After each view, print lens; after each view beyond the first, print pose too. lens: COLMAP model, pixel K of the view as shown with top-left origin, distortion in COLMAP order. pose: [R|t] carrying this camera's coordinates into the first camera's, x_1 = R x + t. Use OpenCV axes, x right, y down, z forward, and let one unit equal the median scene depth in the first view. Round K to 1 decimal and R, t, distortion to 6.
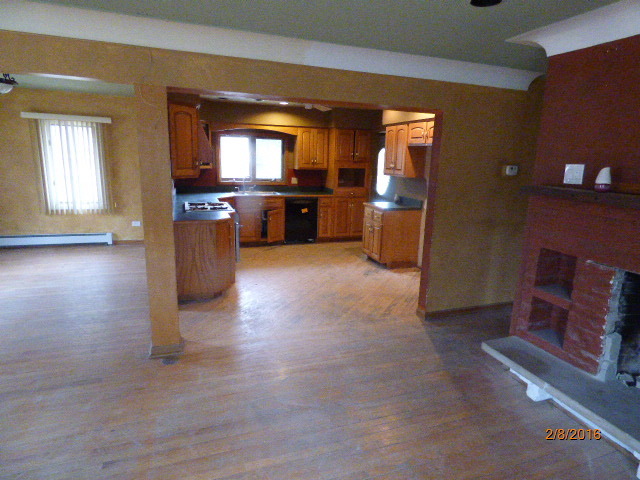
lens RADIAL K [[388.7, 0, 324.6], [0, 388.7, 239.7], [0, 0, 1]] dist [-0.002556, 0.000505]
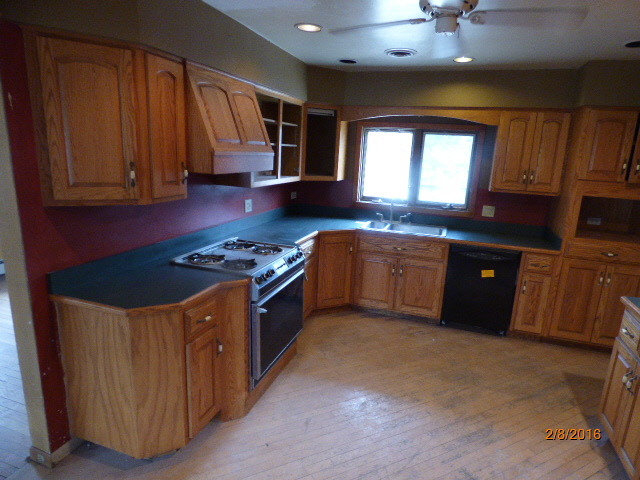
lens RADIAL K [[388.7, 0, 324.6], [0, 388.7, 239.7], [0, 0, 1]] dist [-0.002556, 0.000505]
pose [[0.790566, 0.150057, -0.593708, 0.086145], [-0.160339, 0.986412, 0.035807, -0.117951], [0.591014, 0.066887, 0.803884, 0.533582]]
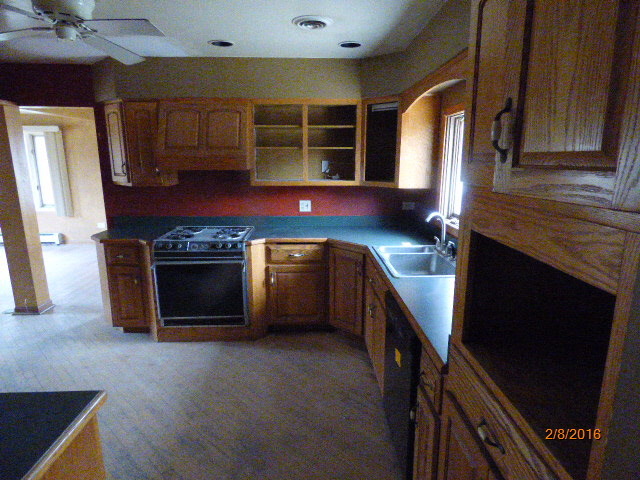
lens RADIAL K [[388.7, 0, 324.6], [0, 388.7, 239.7], [0, 0, 1]] dist [-0.002556, 0.000505]
pose [[-0.301739, 0.169971, -0.938117, 0.240970], [-0.209443, 0.948125, 0.239150, -0.237762], [0.930101, 0.268643, -0.250487, 1.146337]]
